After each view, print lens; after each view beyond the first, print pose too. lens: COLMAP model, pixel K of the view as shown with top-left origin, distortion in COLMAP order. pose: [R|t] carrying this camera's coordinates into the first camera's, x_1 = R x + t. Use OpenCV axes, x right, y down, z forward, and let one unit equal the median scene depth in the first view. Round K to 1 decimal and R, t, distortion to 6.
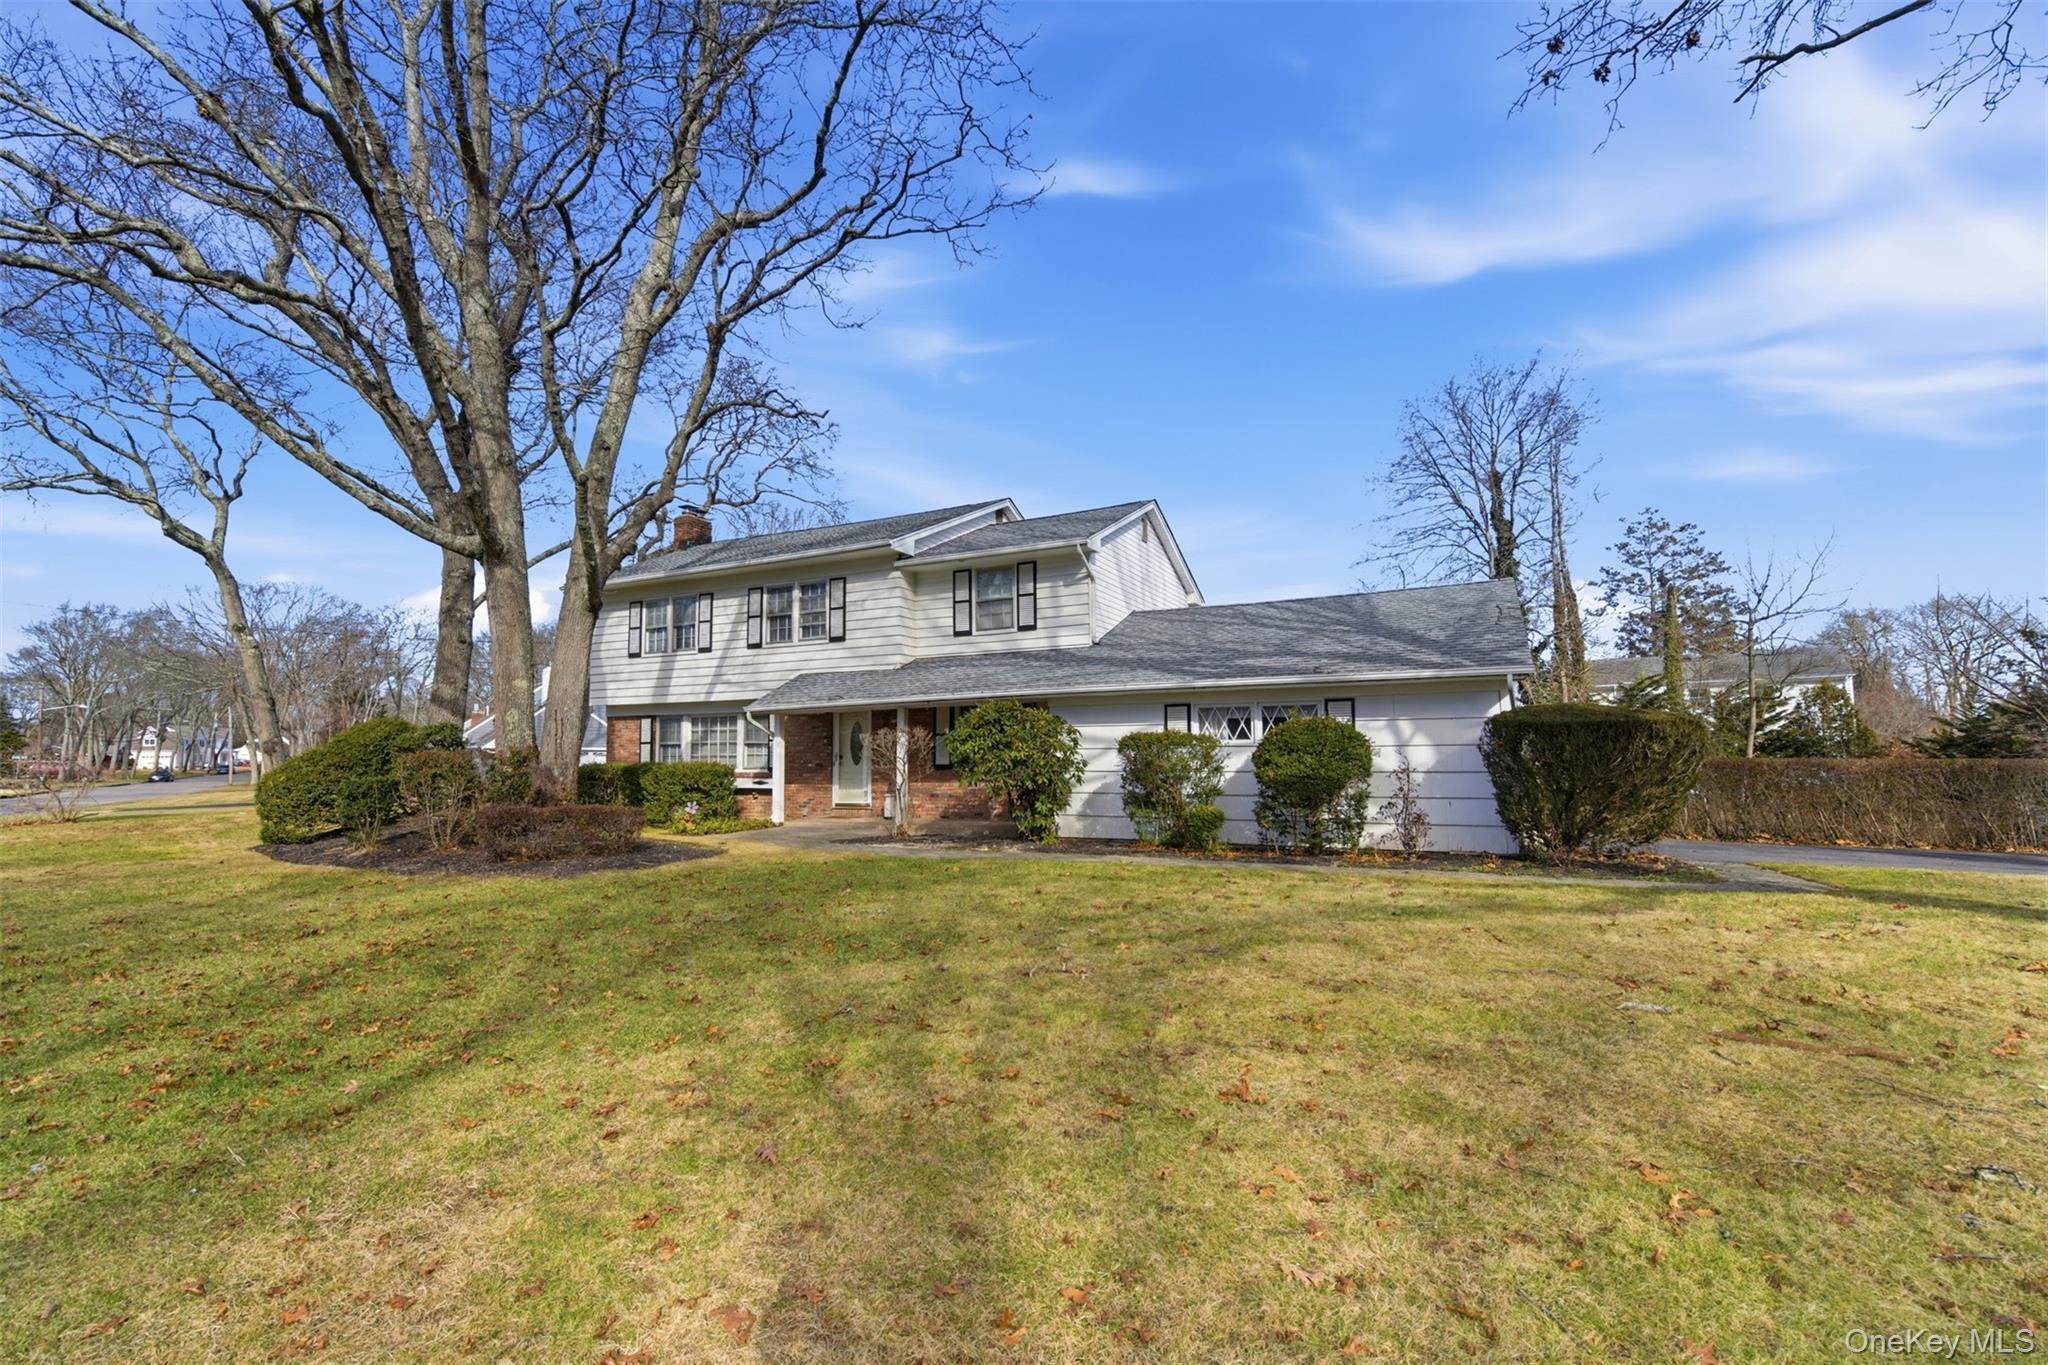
lens RADIAL K [[921.4, 0, 1021.9], [0, 921.4, 698.3], [0, 0, 1]] dist [-0.000212, -0.000153]
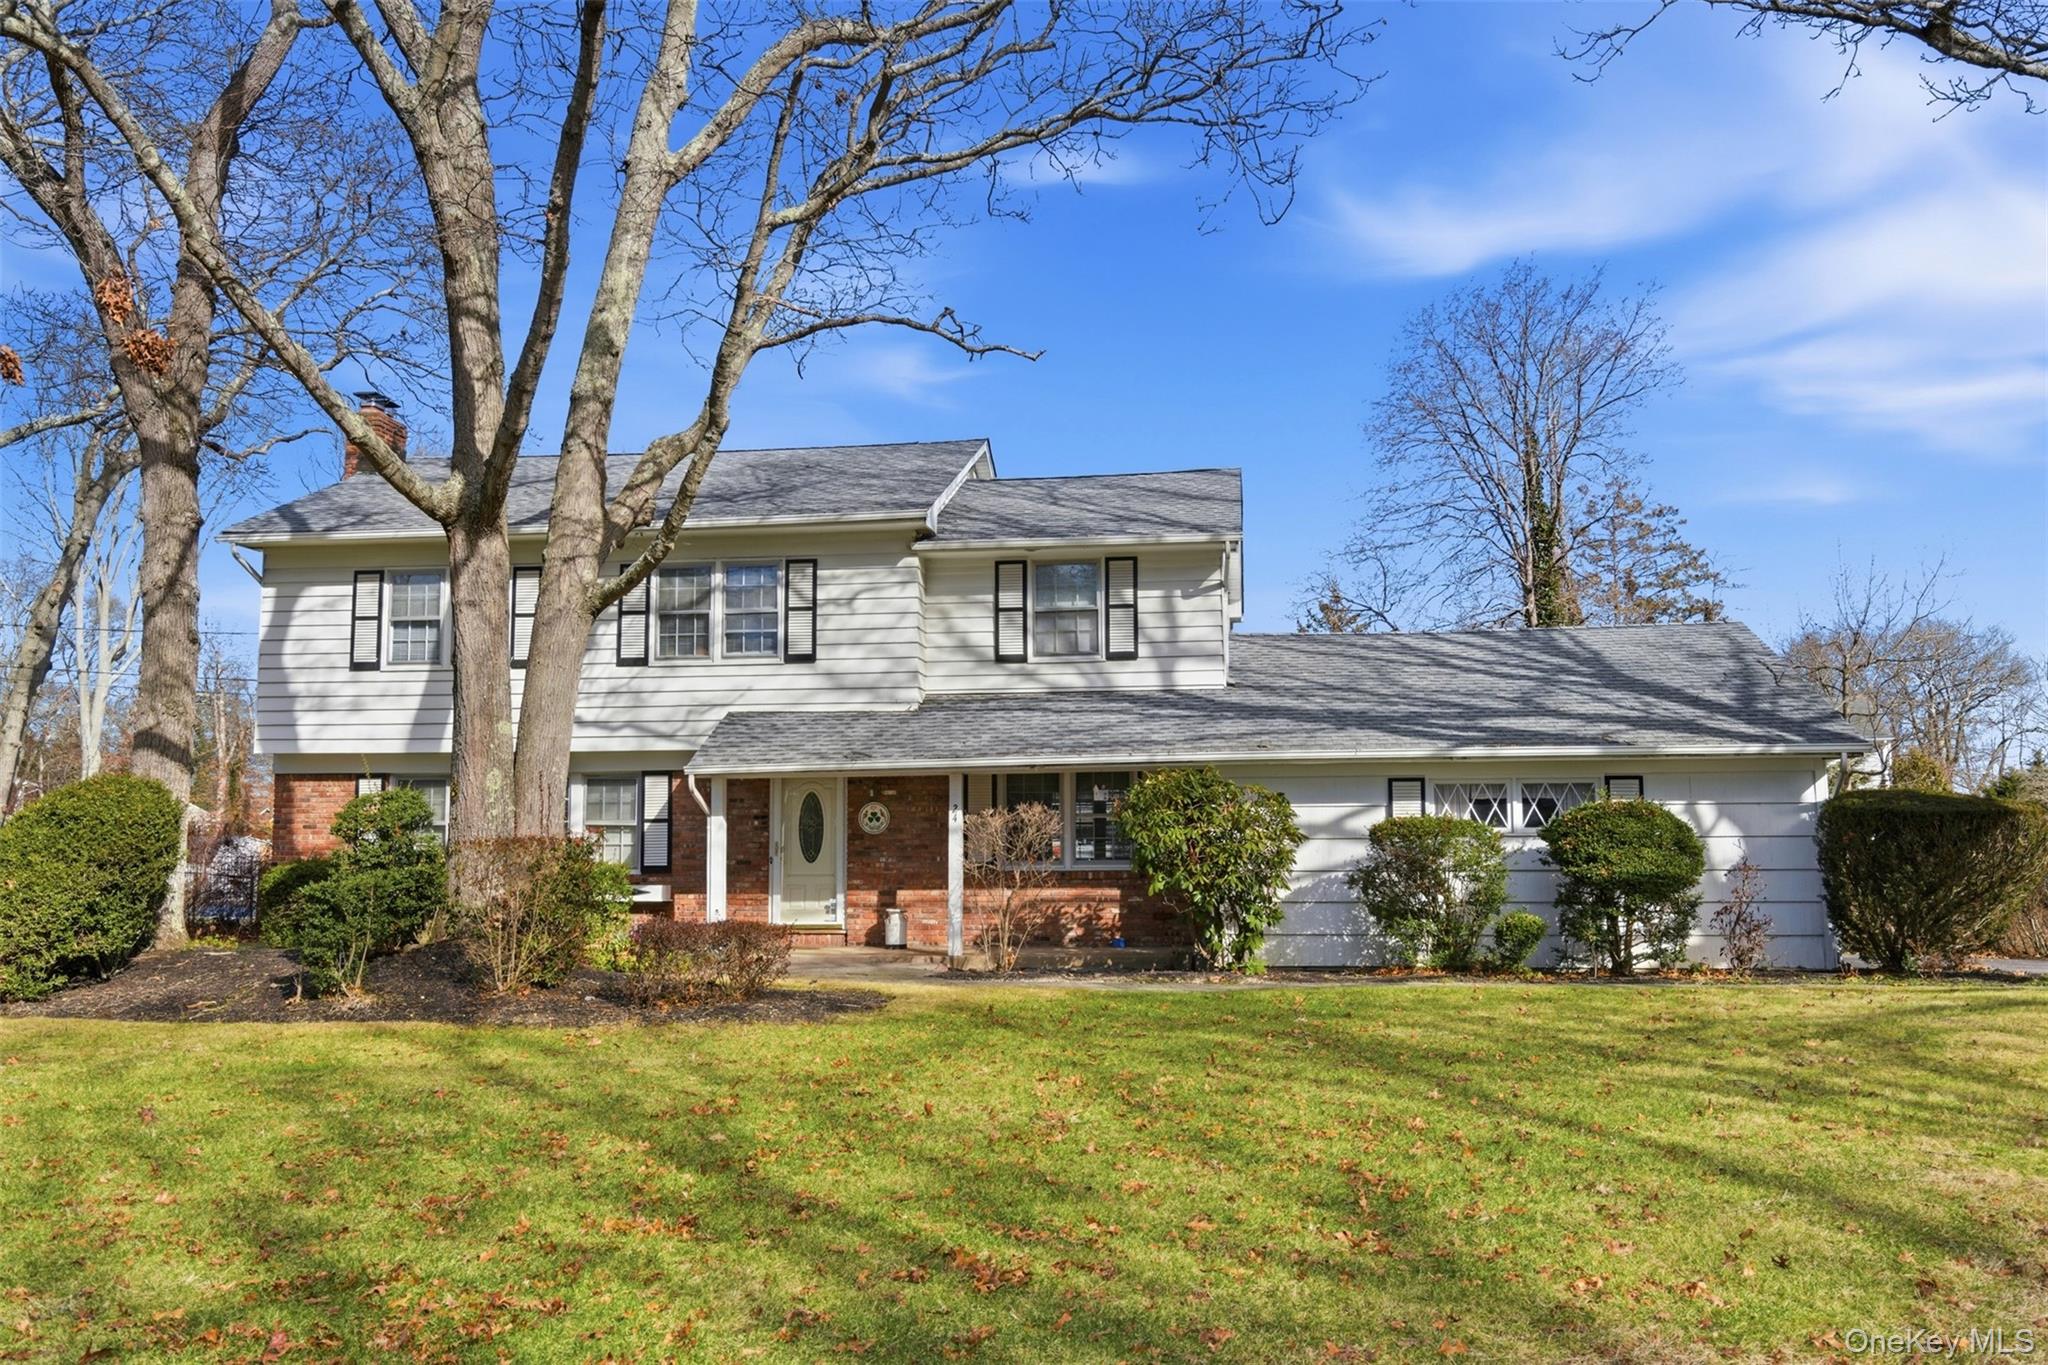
lens RADIAL K [[1759.4, 0, 1025.3], [0, 1759.4, 677.8], [0, 0, 1]] dist [-0.020329, -0.011878]
pose [[0.941254, 0.035332, 0.335847, -0.467763], [-0.024176, 0.999010, -0.037343, -0.010860], [-0.336833, 0.027029, 0.941176, -0.168005]]
